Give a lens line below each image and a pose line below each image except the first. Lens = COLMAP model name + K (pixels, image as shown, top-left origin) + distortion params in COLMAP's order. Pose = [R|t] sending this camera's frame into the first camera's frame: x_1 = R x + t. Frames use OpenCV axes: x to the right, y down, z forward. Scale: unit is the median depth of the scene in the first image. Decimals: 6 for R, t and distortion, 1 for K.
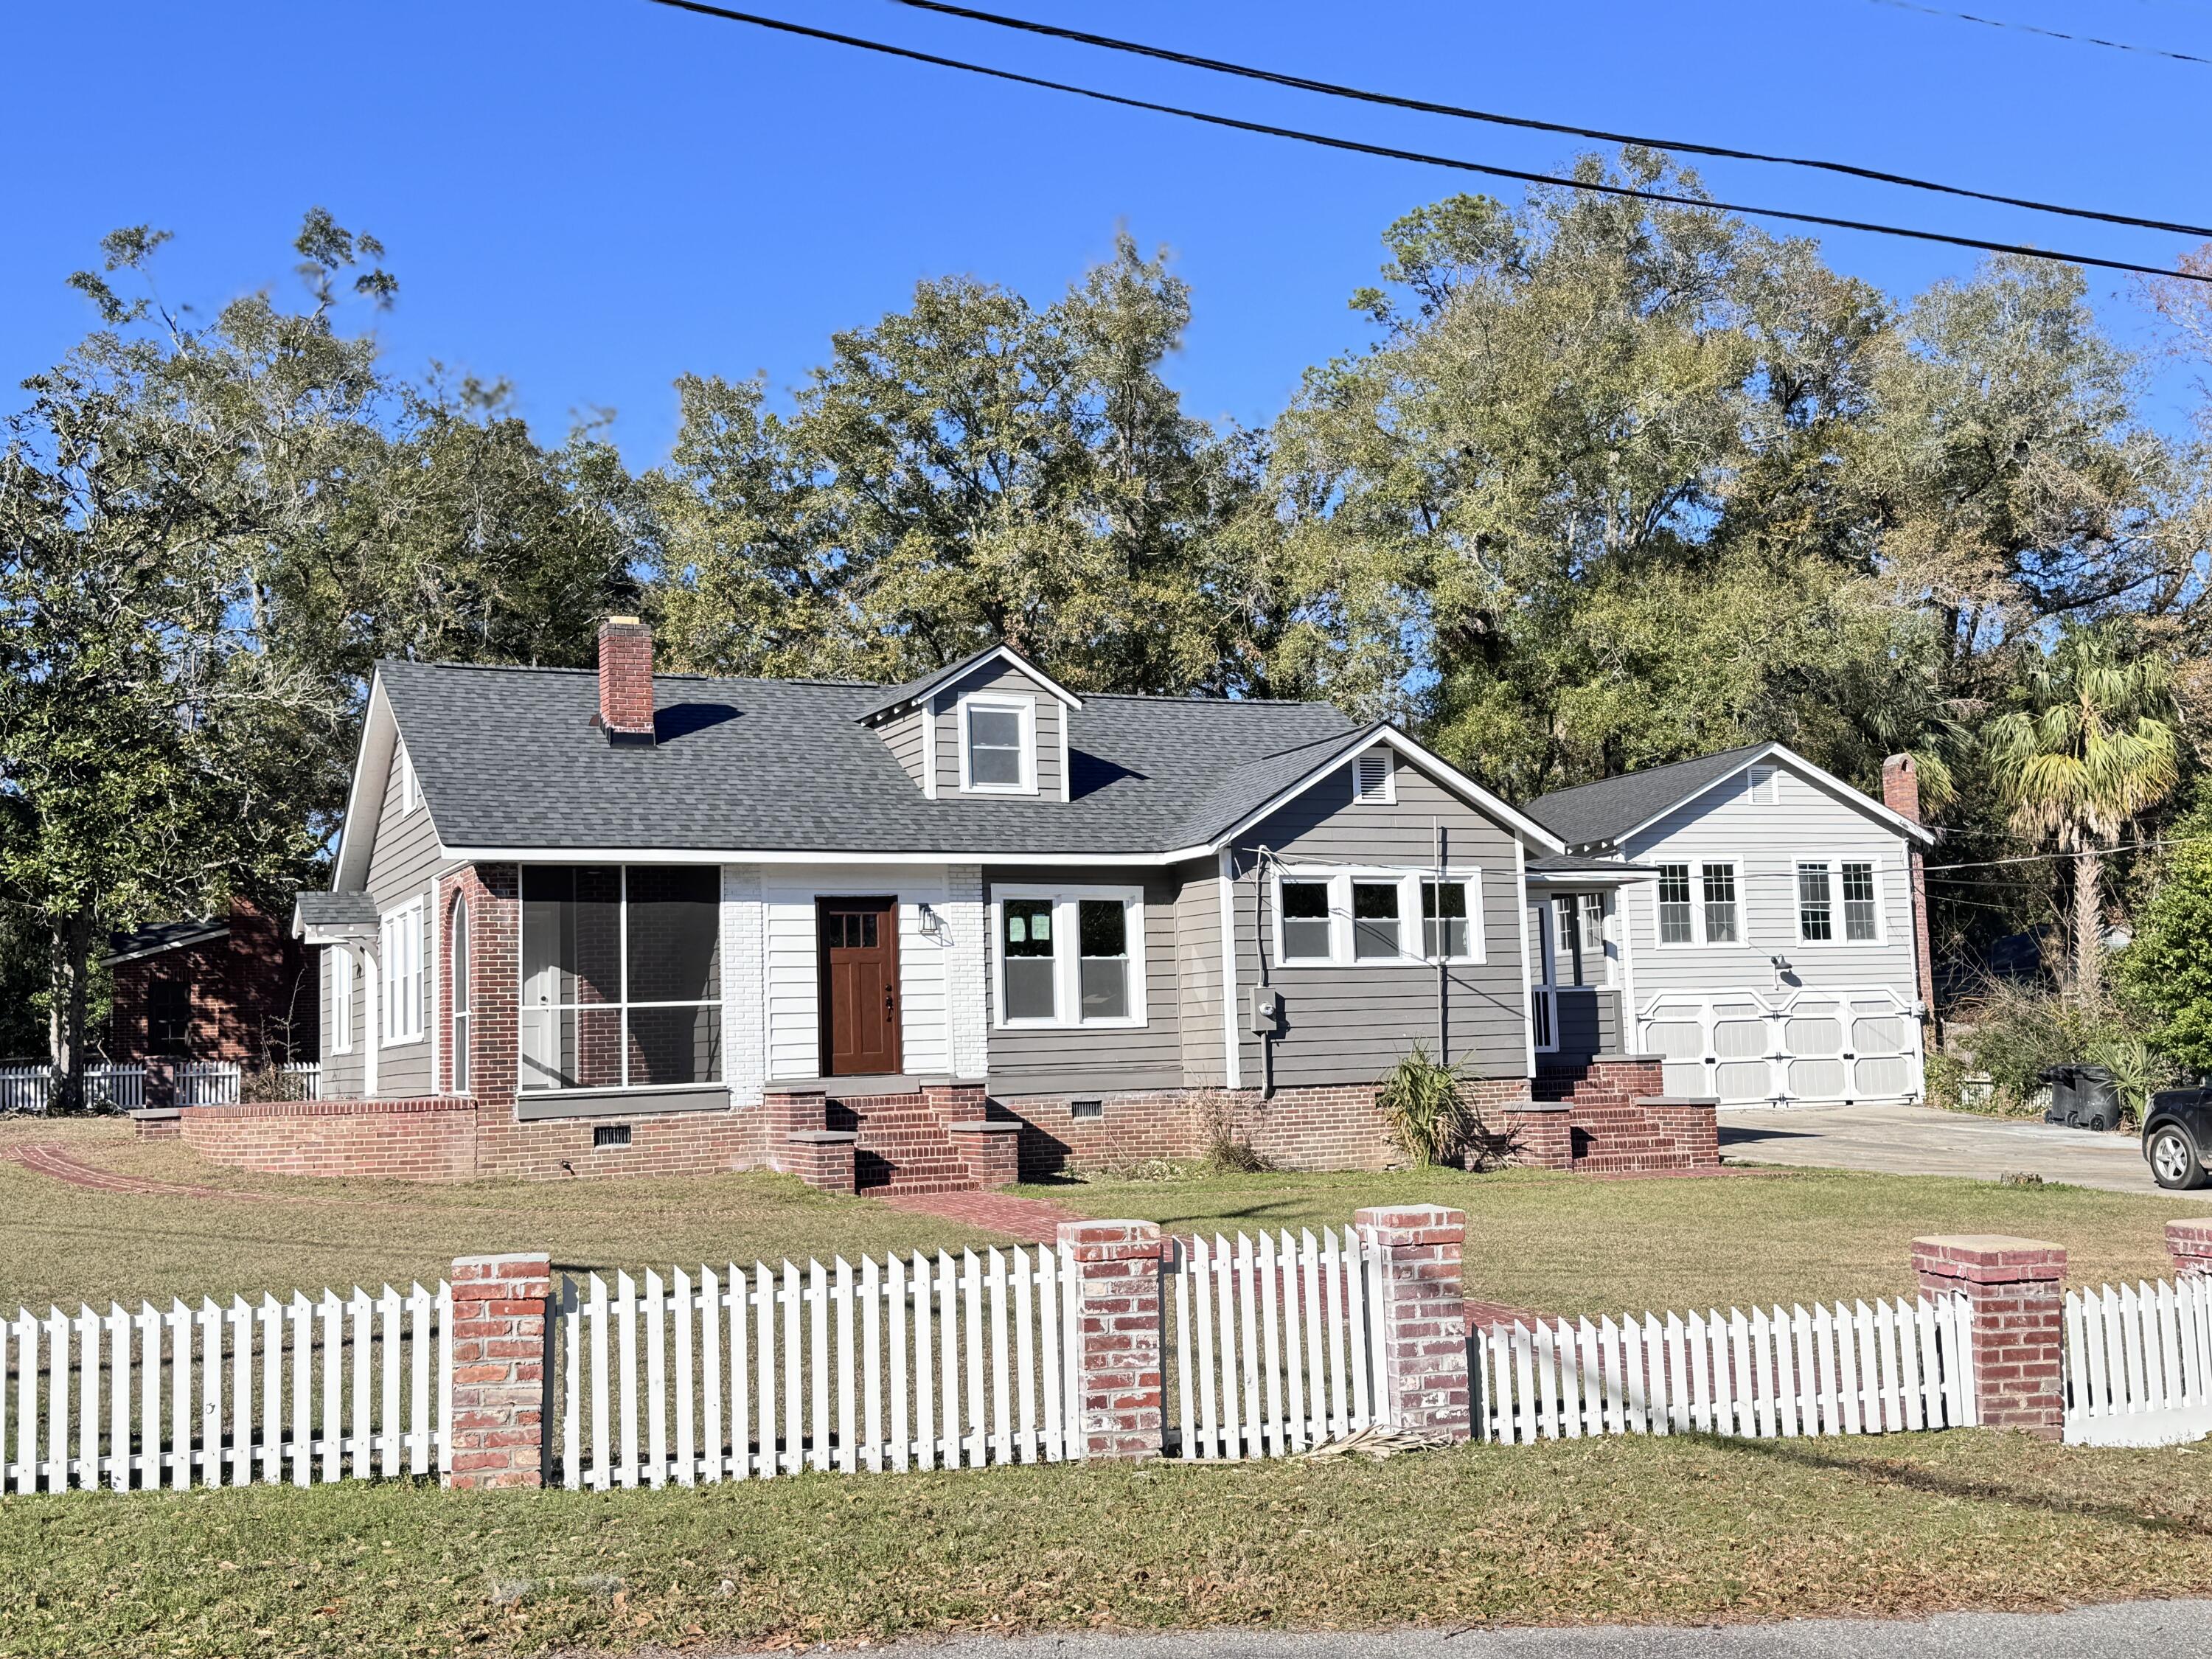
lens RADIAL K [[2314.2, 0, 1120.1], [0, 2314.2, 830.8], [0, 0, 1]] dist [0.186314, -0.403917]
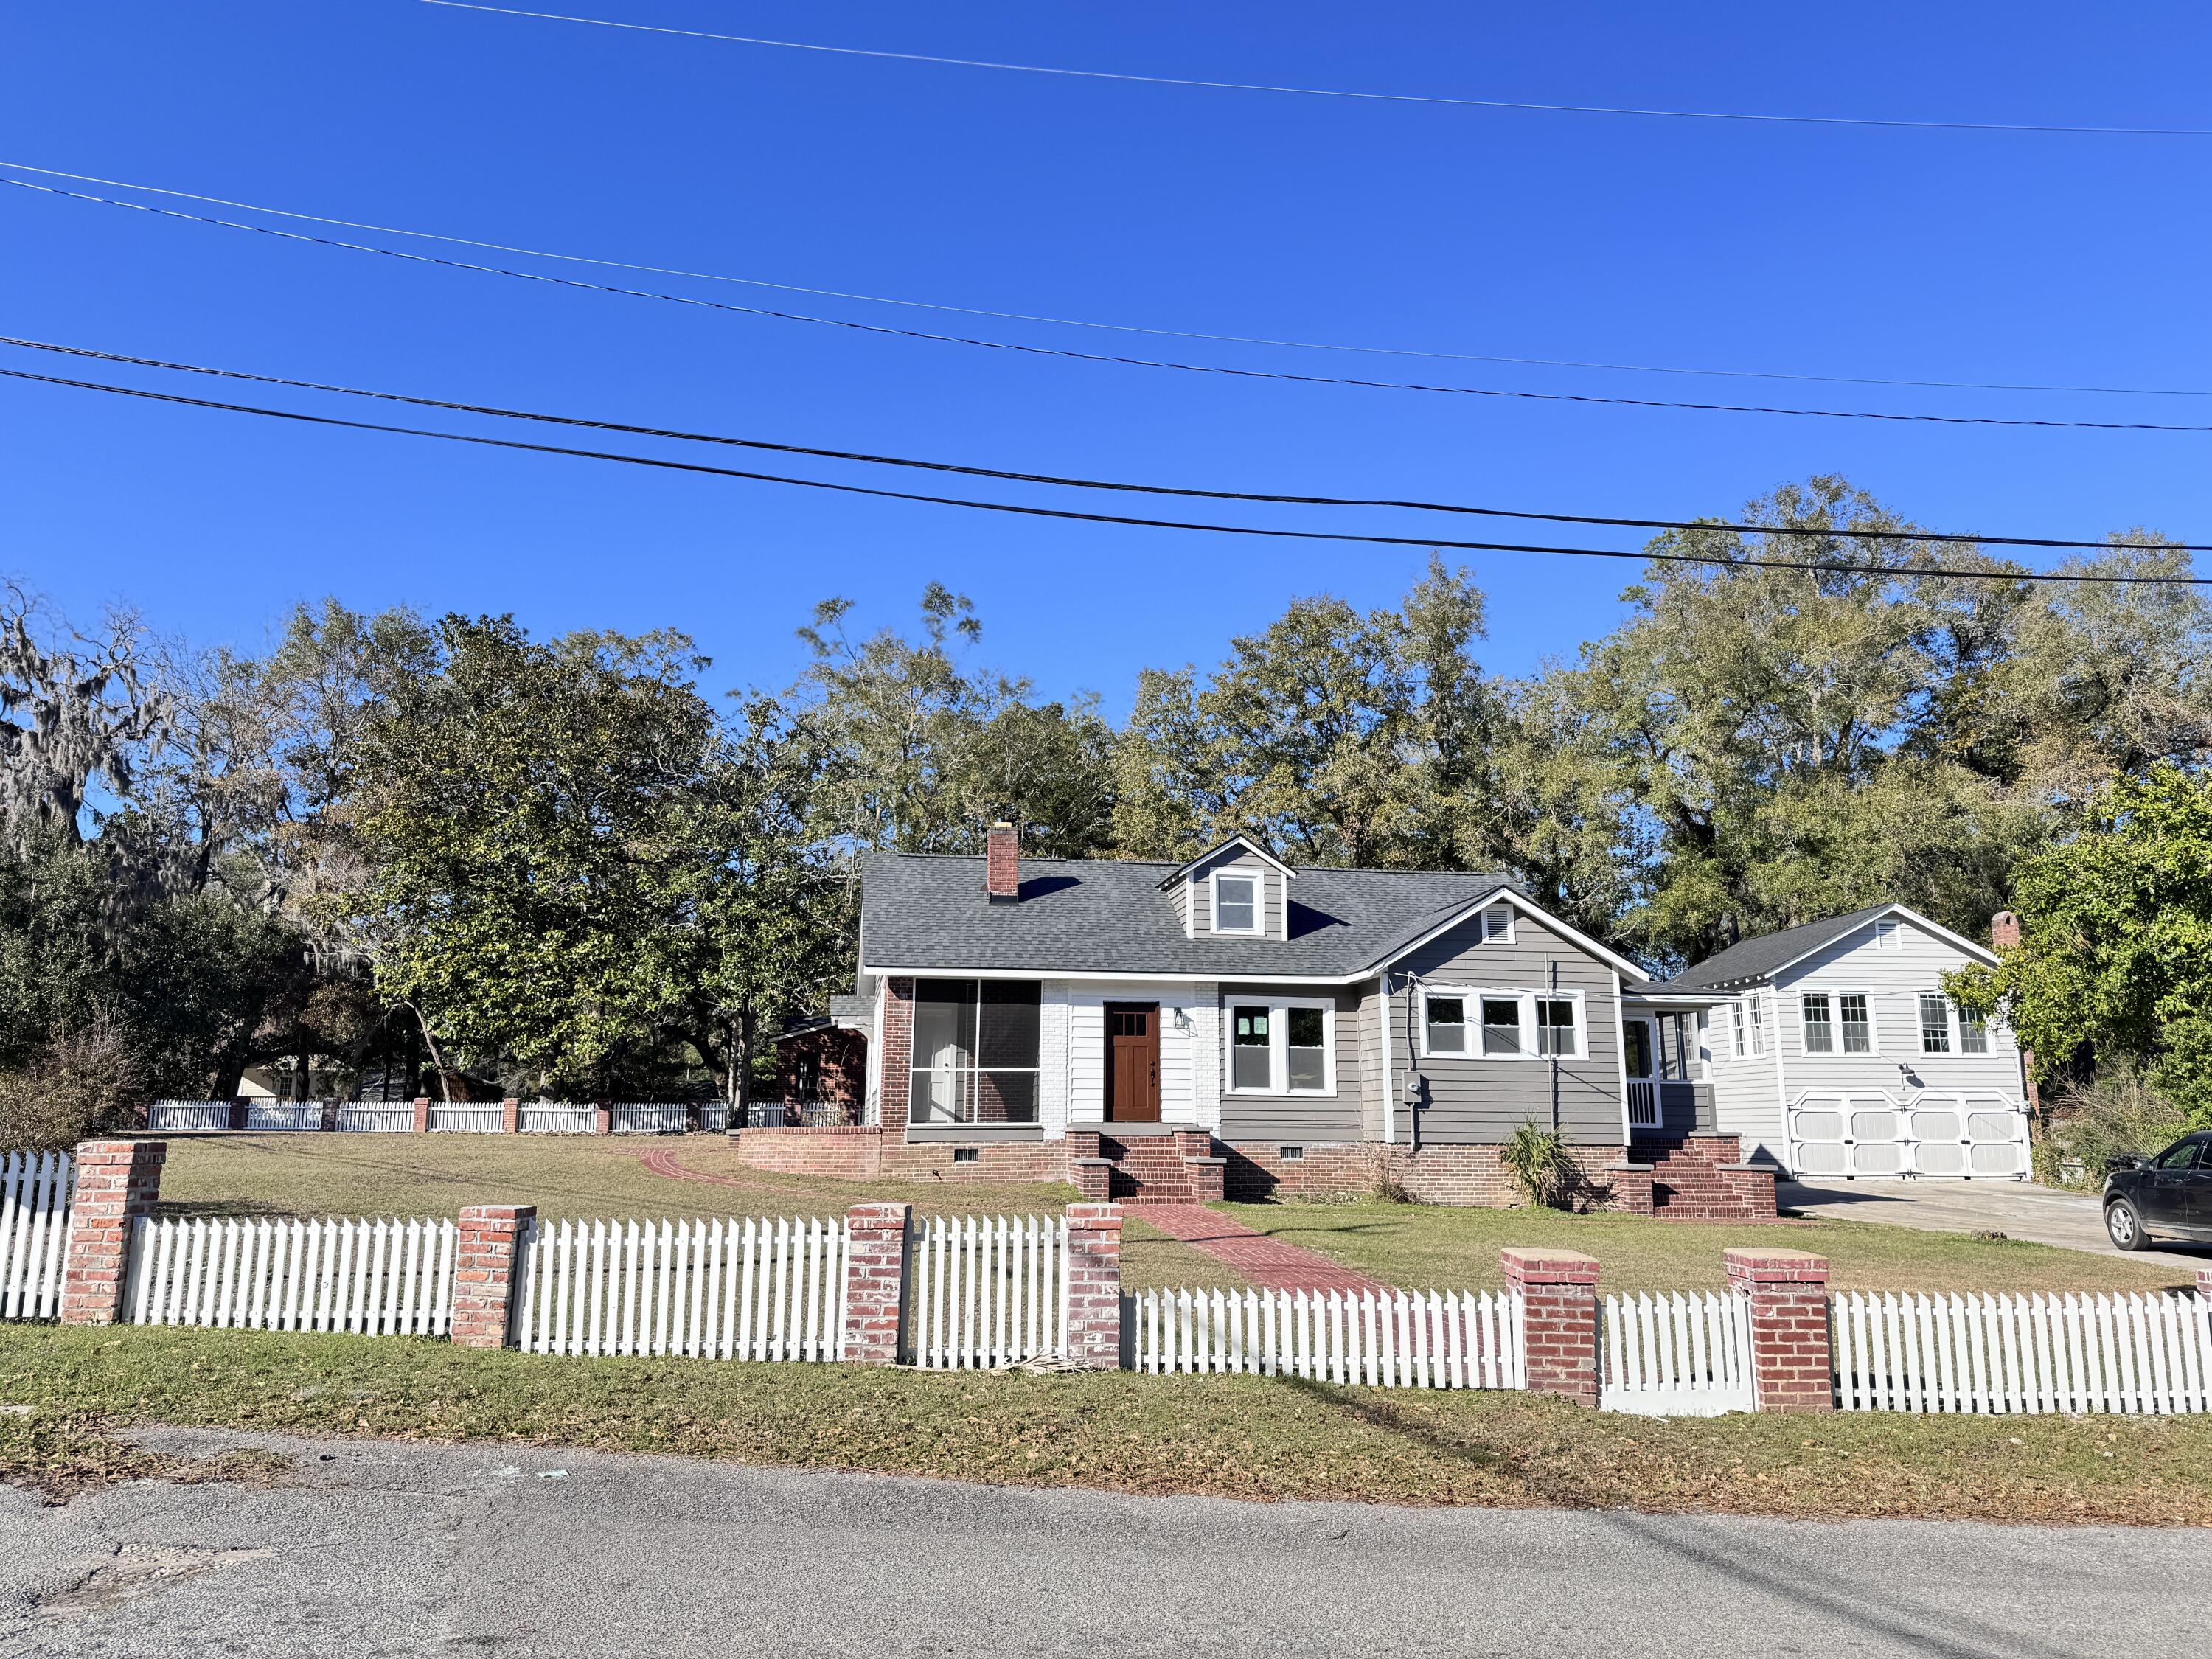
lens RADIAL K [[1553.0, 0, 1117.7], [0, 1553.0, 811.2], [0, 0, 1]] dist [0.165190, -0.297180]
pose [[0.962382, -0.019244, -0.271019, 0.149256], [-0.007619, 0.995185, -0.097720, 0.003454], [0.271594, 0.096109, 0.957601, 0.008193]]
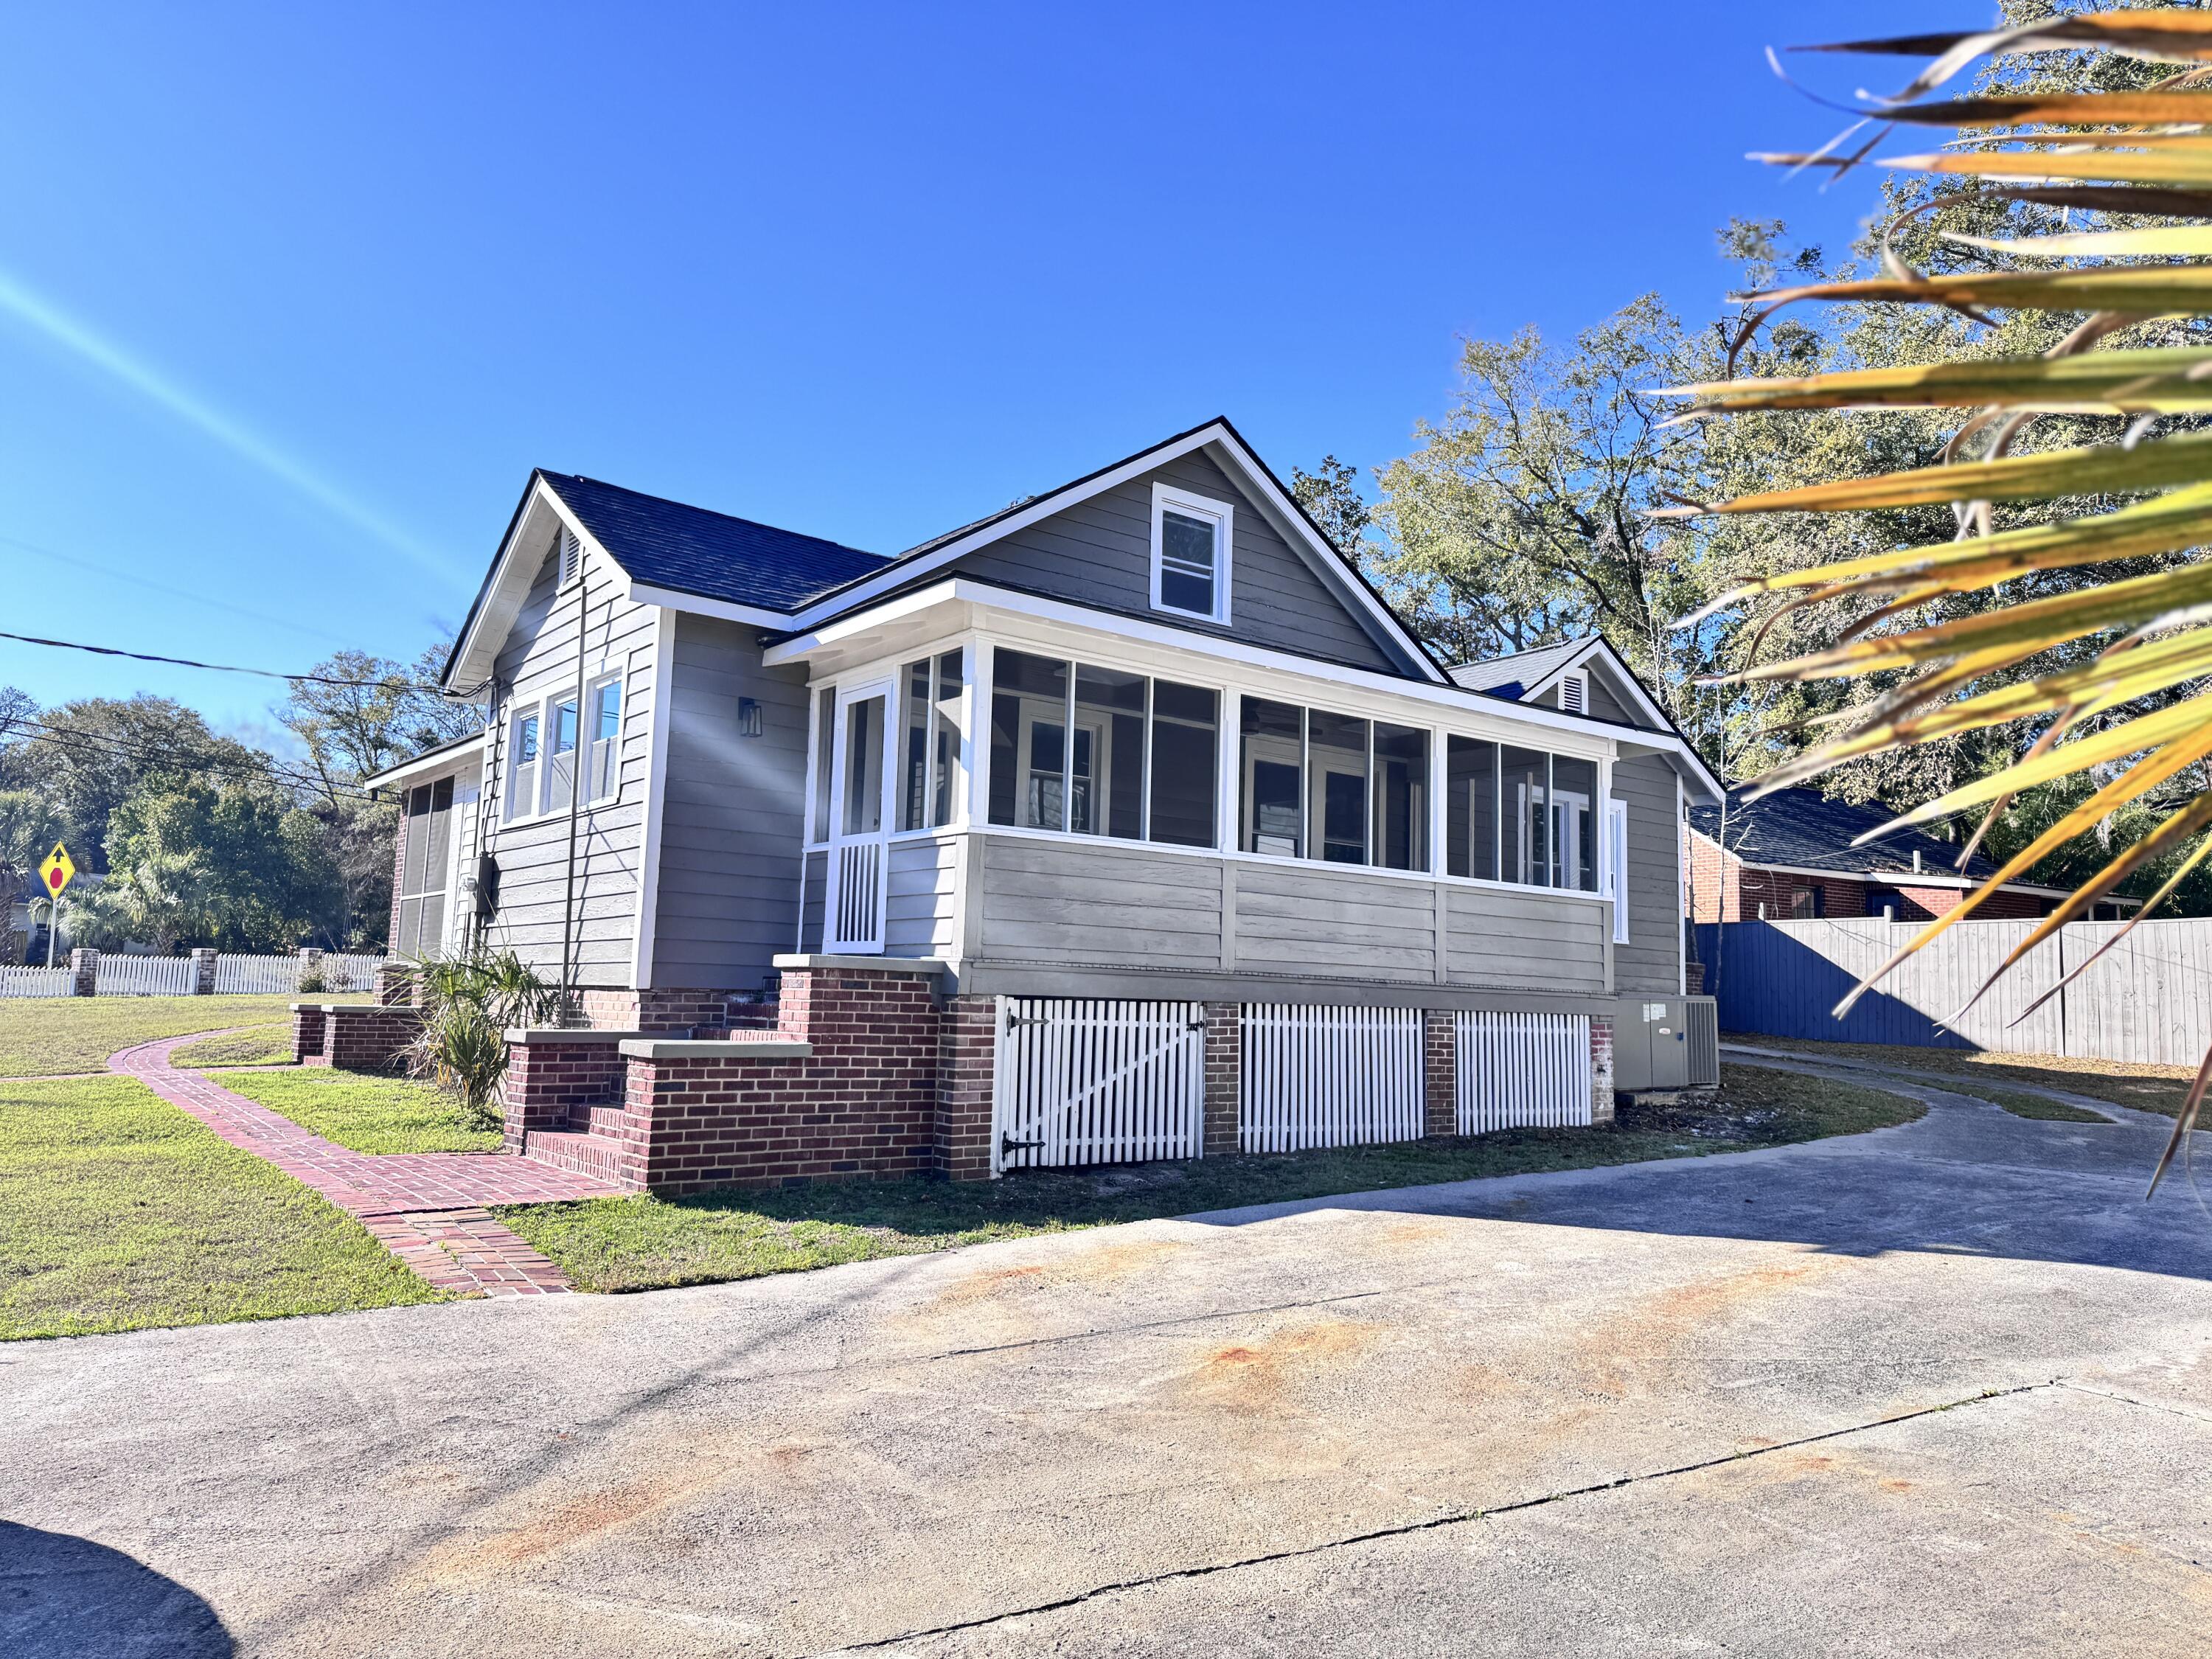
lens RADIAL K [[1553.0, 0, 1117.7], [0, 1553.0, 811.2], [0, 0, 1]] dist [0.165190, -0.297180]
pose [[0.201778, -0.081705, -0.976017, 0.612148], [0.058736, 0.995730, -0.071212, 0.100145], [0.977668, -0.042959, 0.205716, 1.075937]]
